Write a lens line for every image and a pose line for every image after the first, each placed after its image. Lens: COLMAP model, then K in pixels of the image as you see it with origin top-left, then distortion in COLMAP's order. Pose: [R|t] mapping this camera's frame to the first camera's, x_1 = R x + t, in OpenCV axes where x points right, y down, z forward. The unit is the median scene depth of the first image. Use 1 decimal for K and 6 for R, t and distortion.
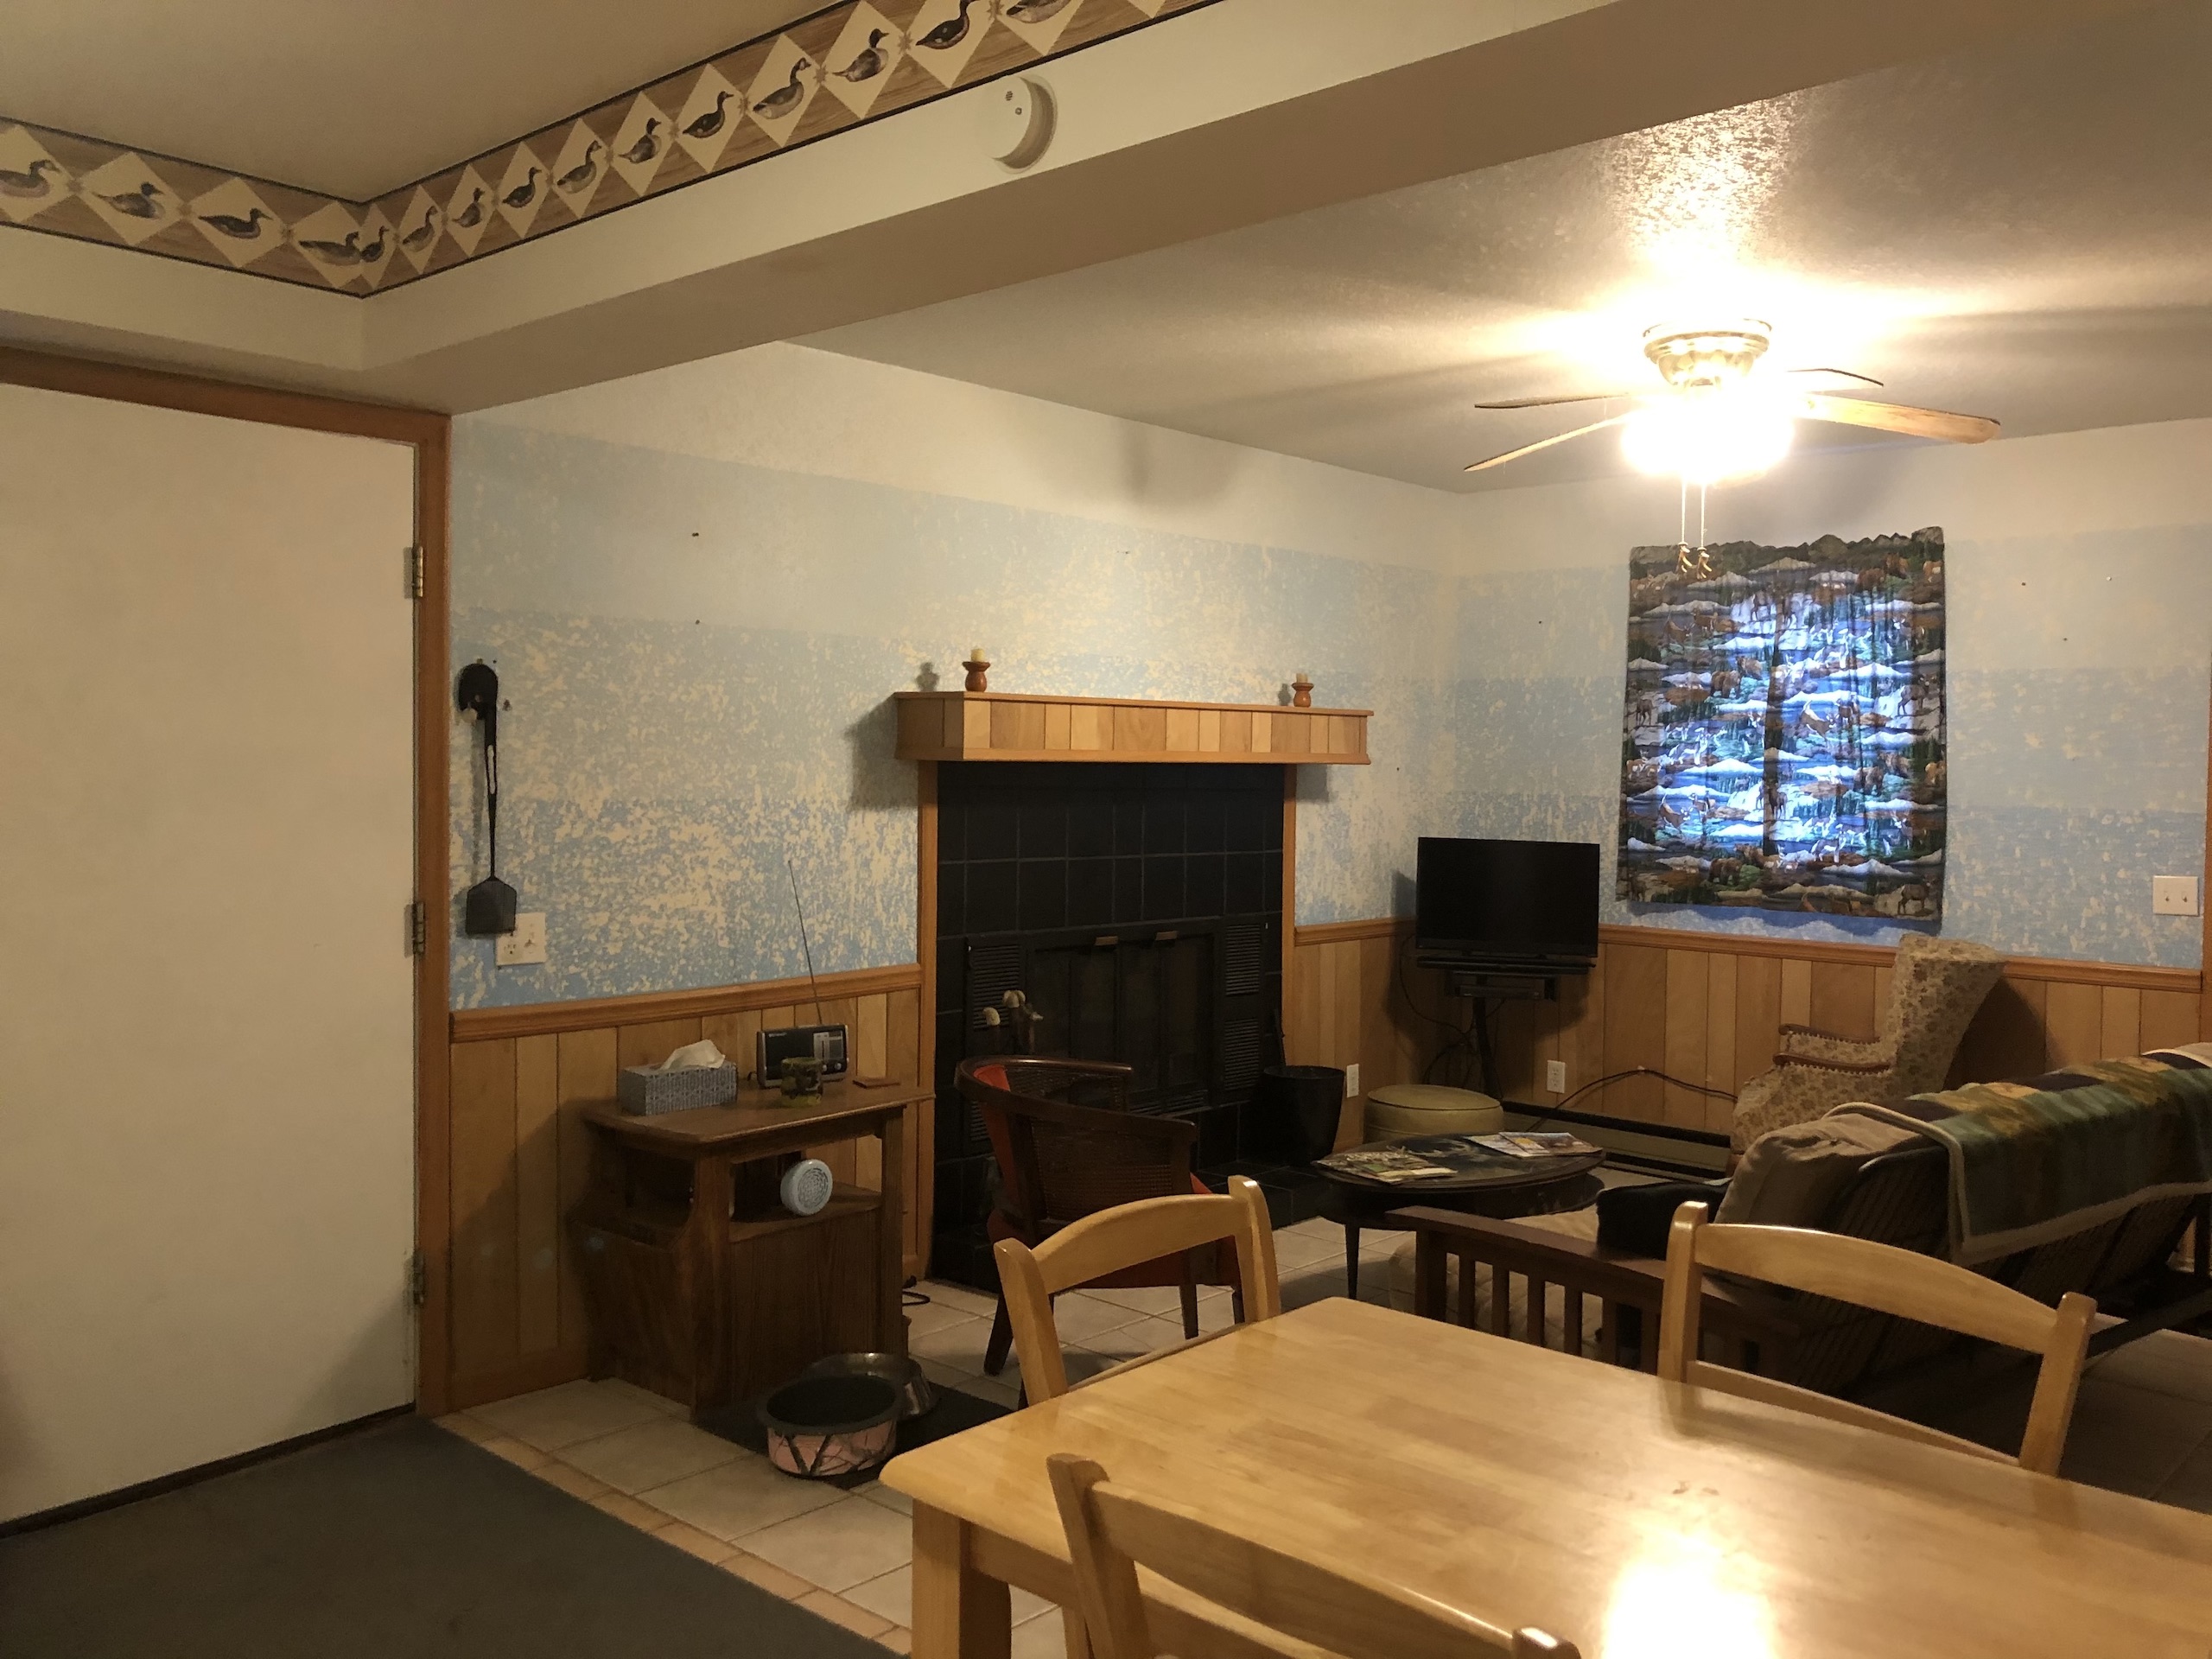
lens RADIAL K [[1808.1, 0, 1119.3], [0, 1808.1, 806.3], [0, 0, 1]] dist [0.060147, -0.070632]
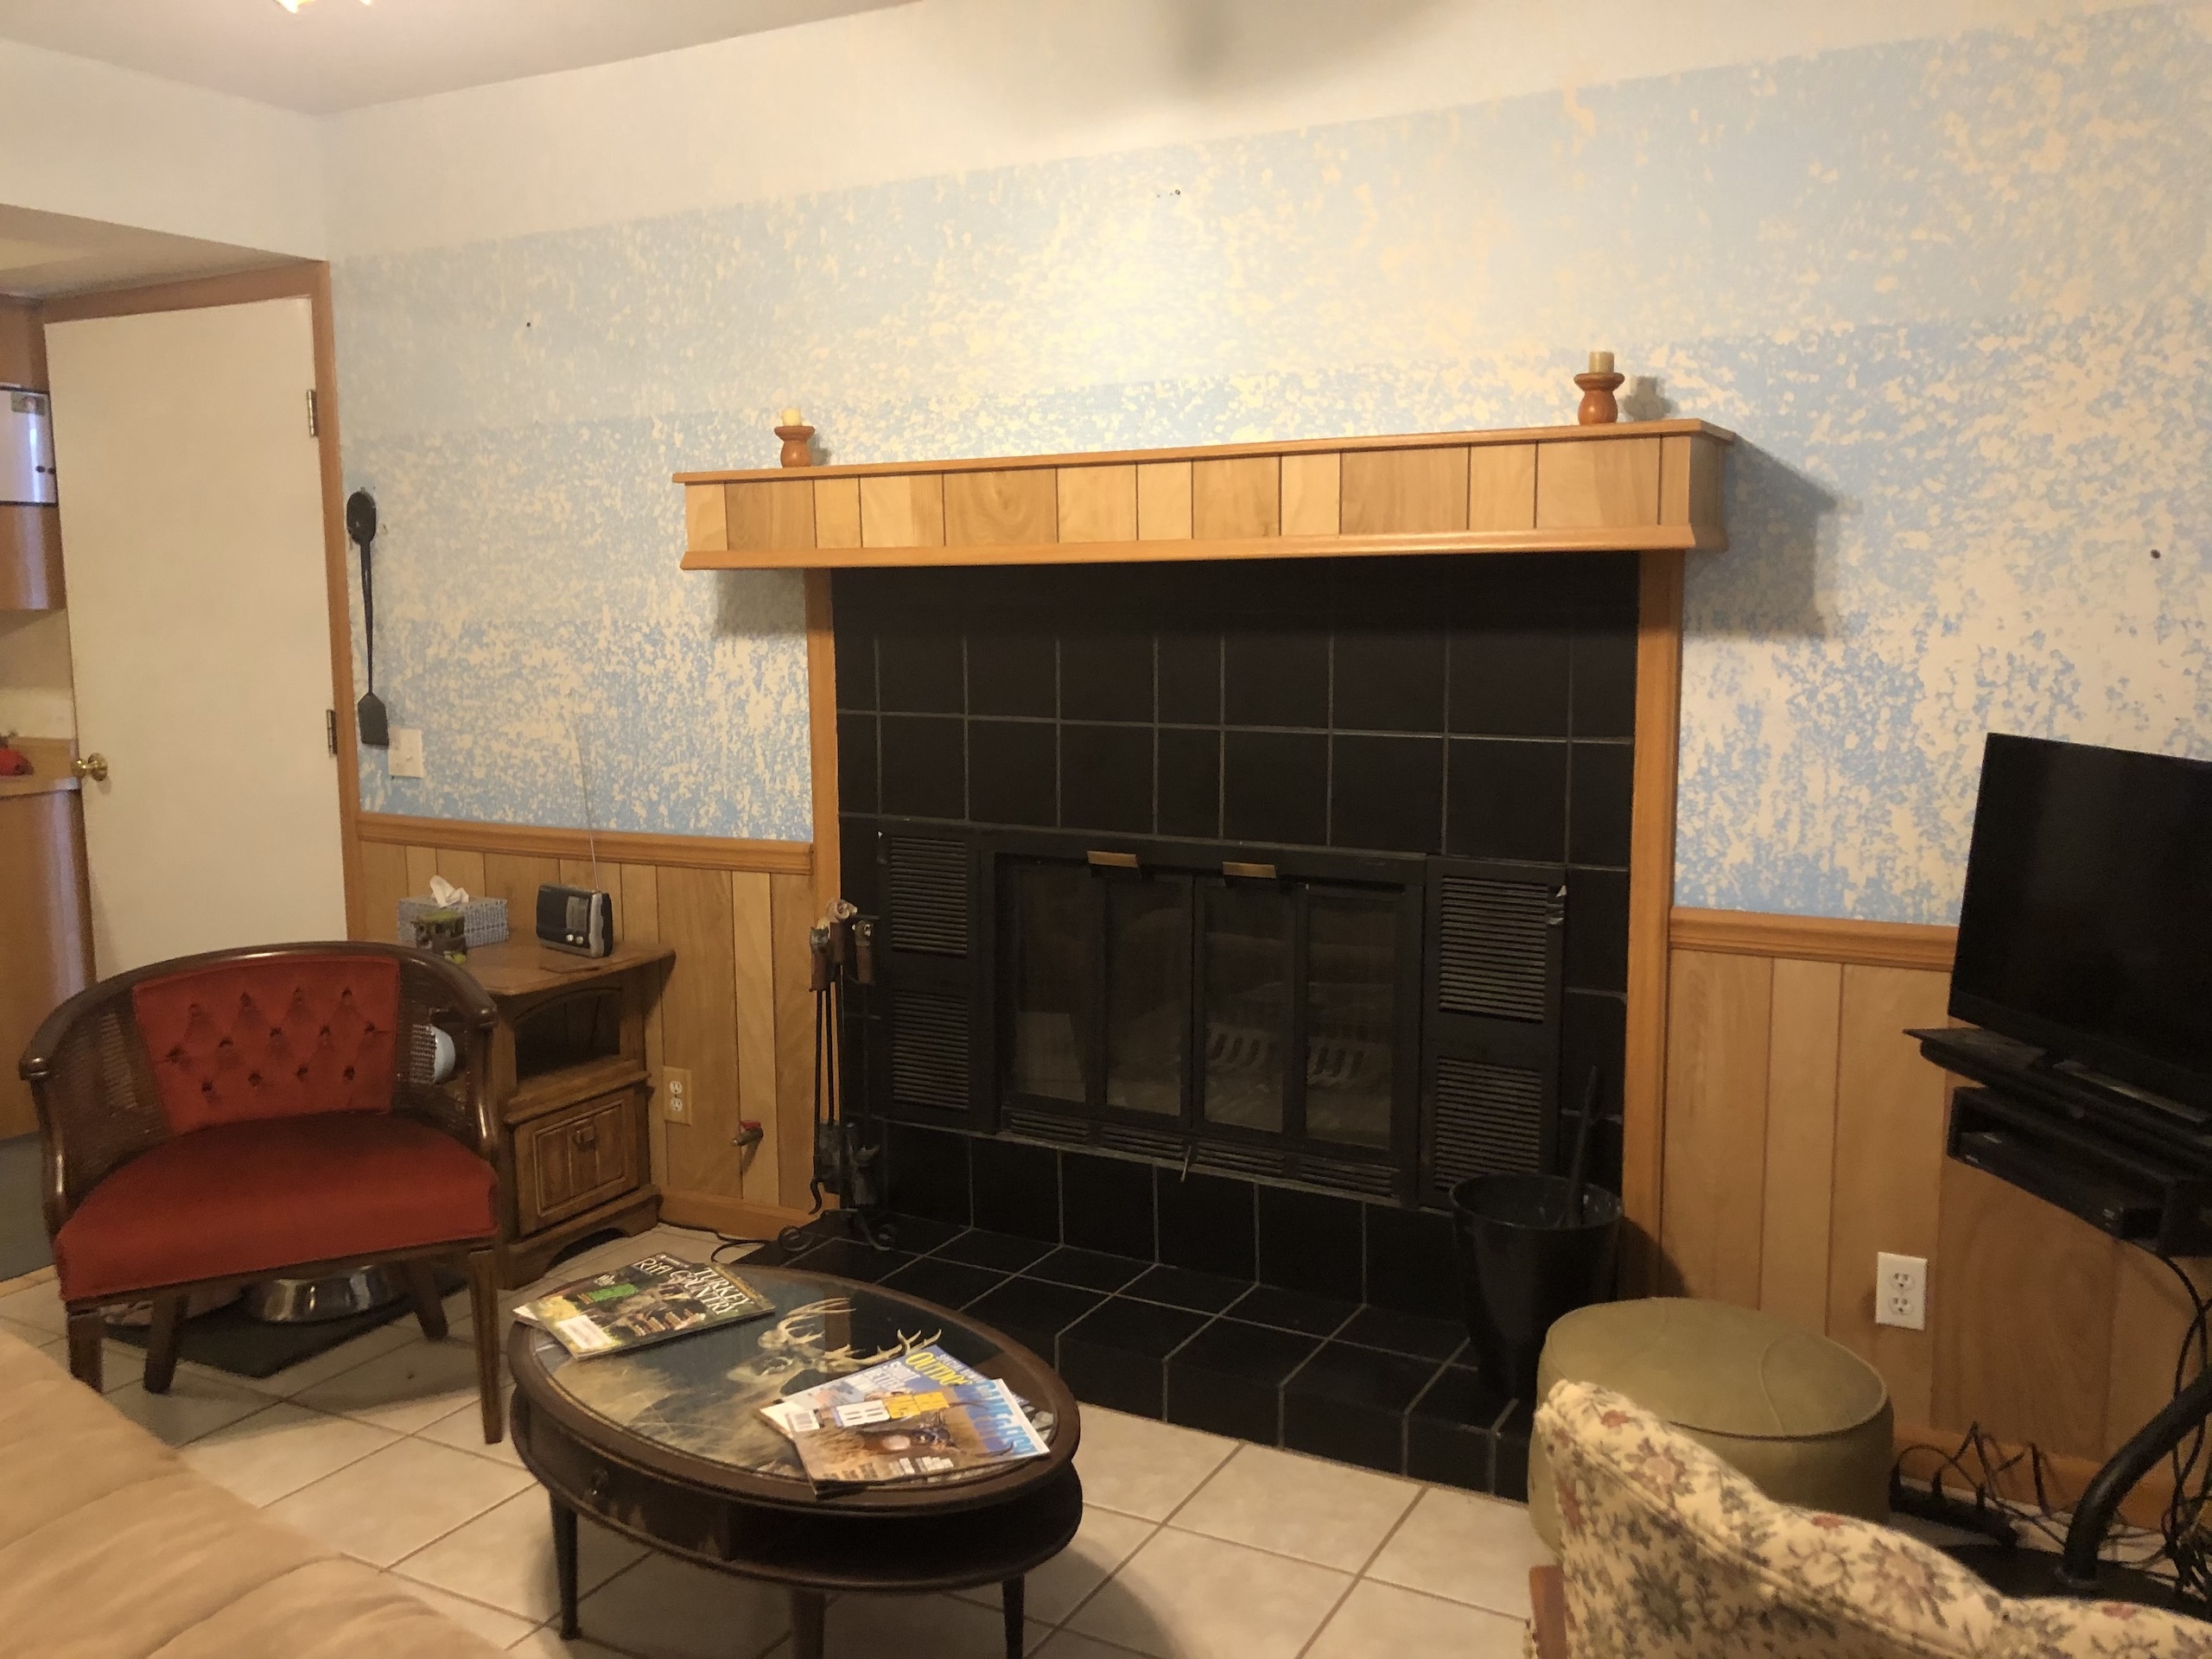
lens RADIAL K [[1808.1, 0, 1133.0], [0, 1808.1, 803.5], [0, 0, 1]] dist [0.060147, -0.070632]
pose [[0.224611, 0.097670, -0.969541, 0.606873], [-0.011111, 0.995156, 0.097677, -0.004283], [0.974385, -0.011167, 0.224608, 0.901188]]
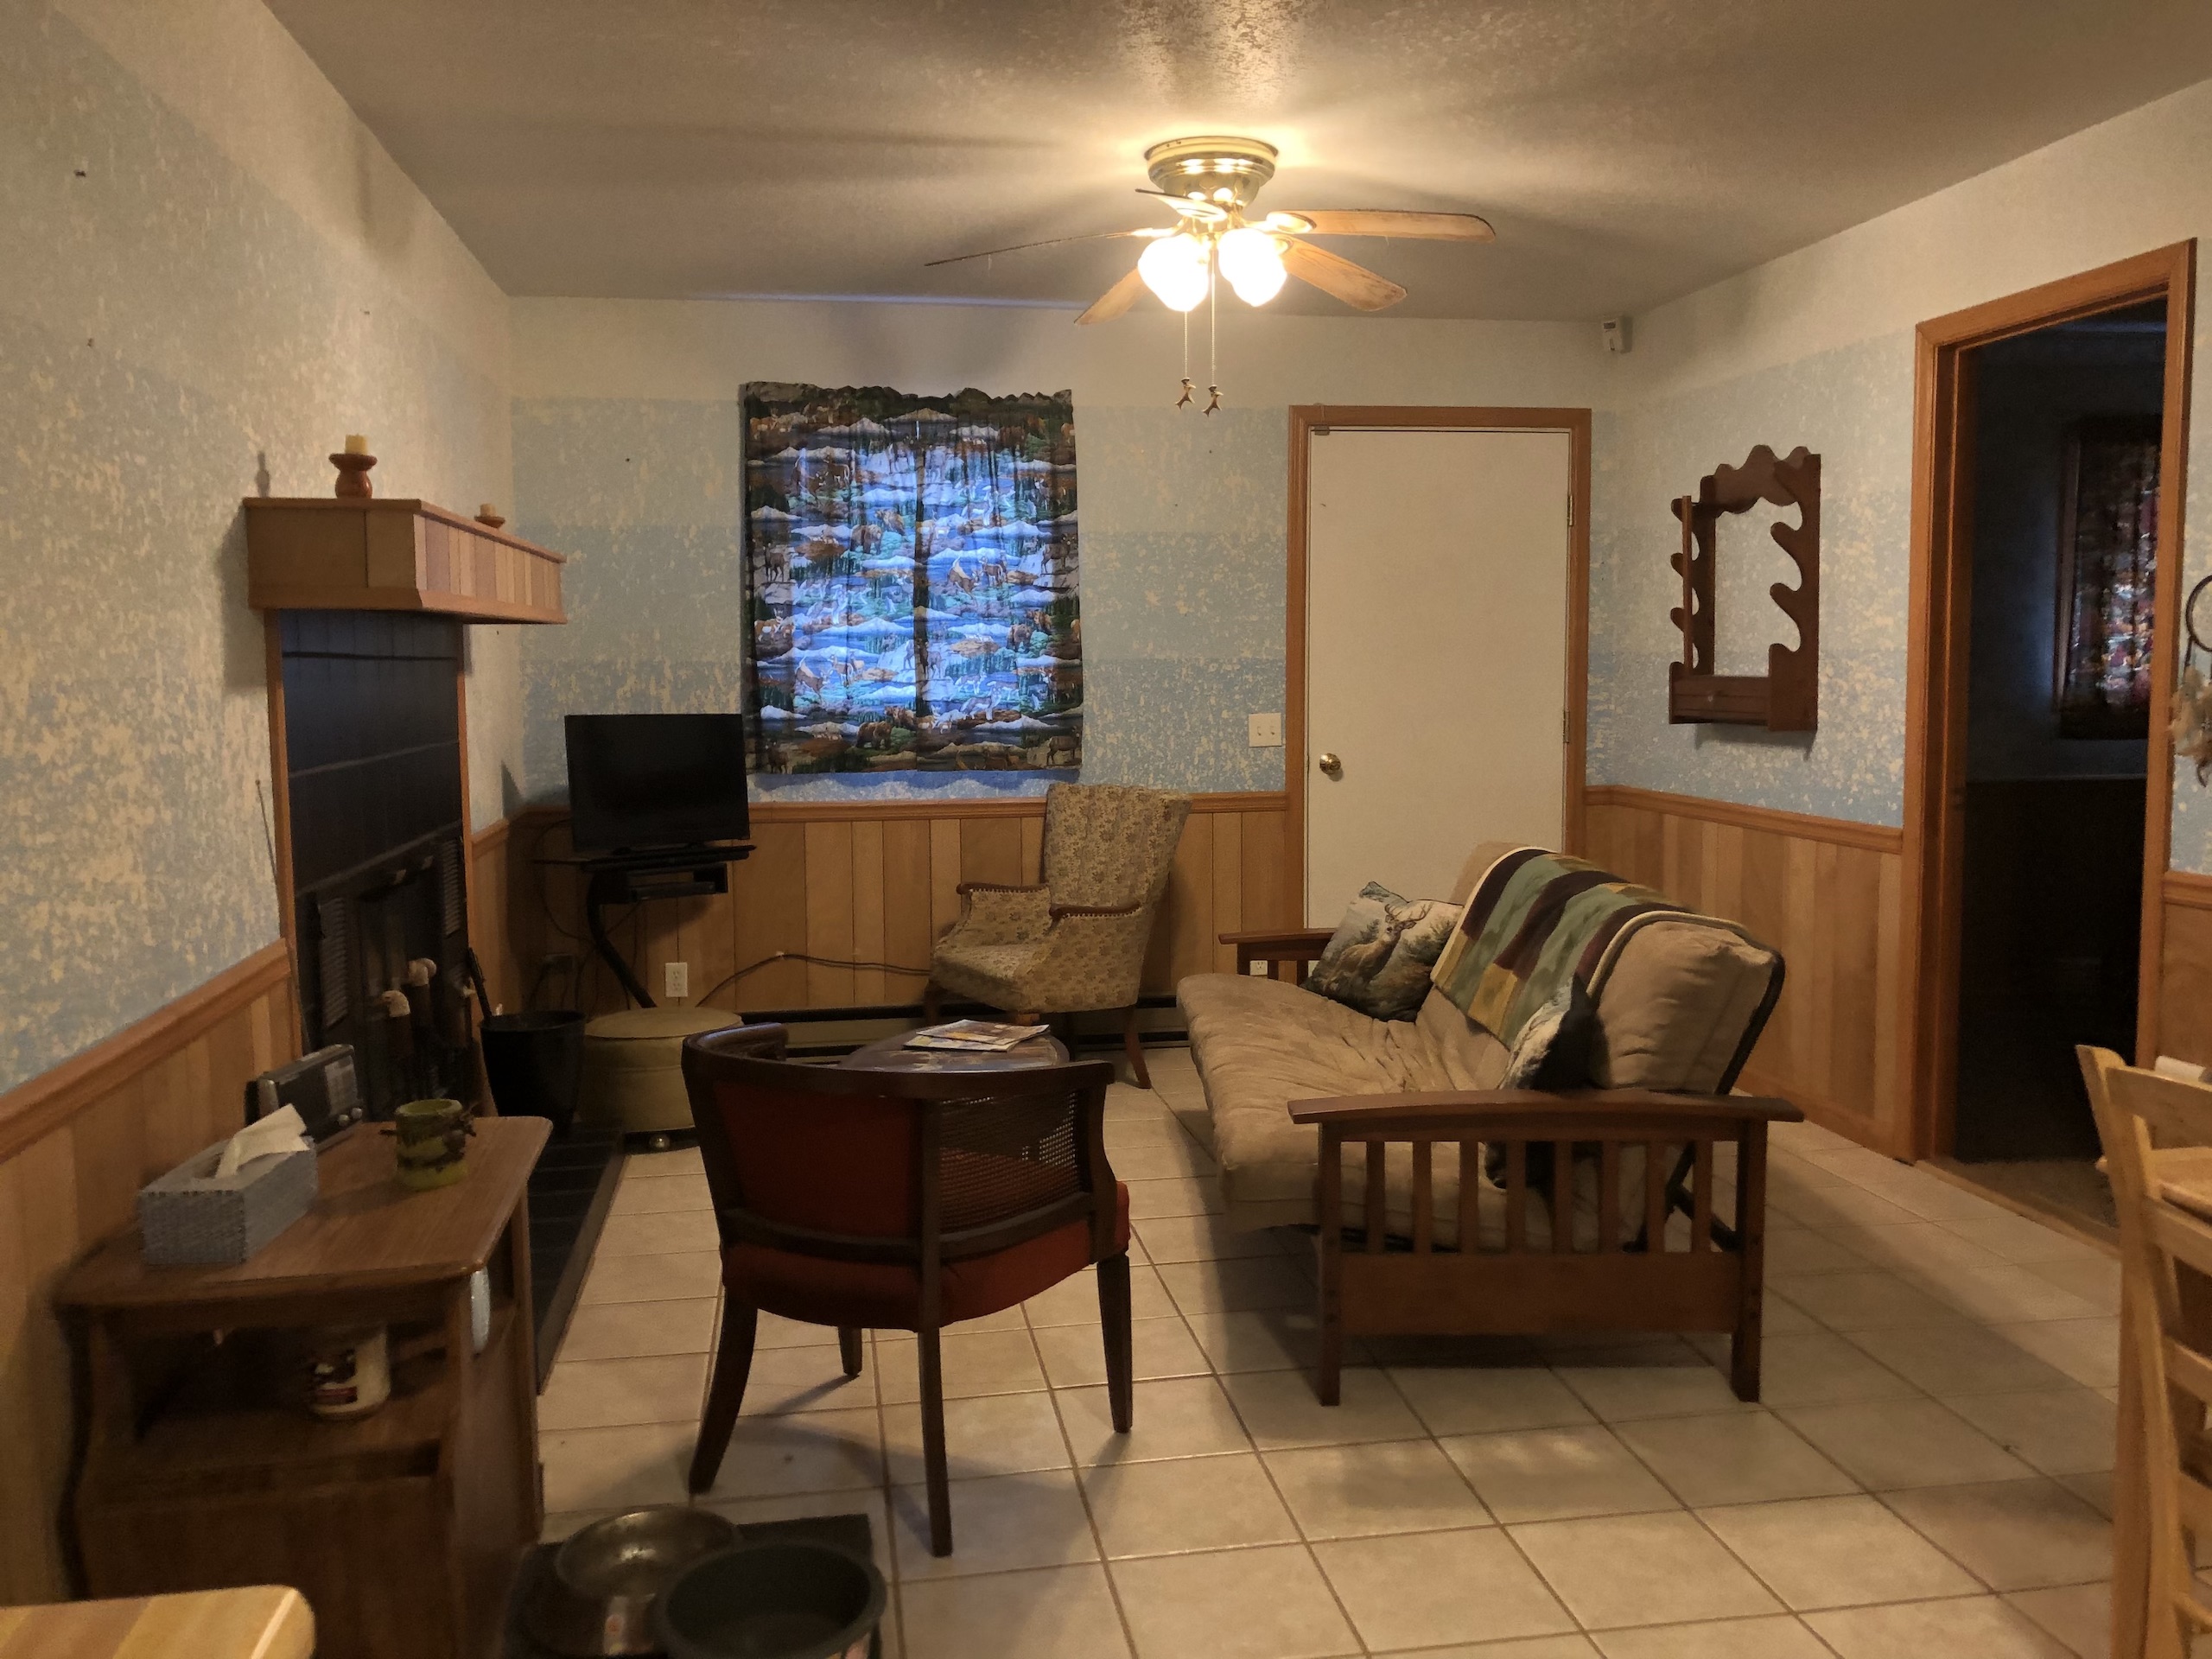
lens RADIAL K [[1808.1, 0, 1123.1], [0, 1808.1, 808.9], [0, 0, 1]] dist [0.060147, -0.070632]
pose [[0.621799, -0.086288, 0.778409, -0.392708], [0.035583, 0.995998, 0.081985, 0.000837], [-0.782368, -0.023280, 0.622381, 0.356843]]
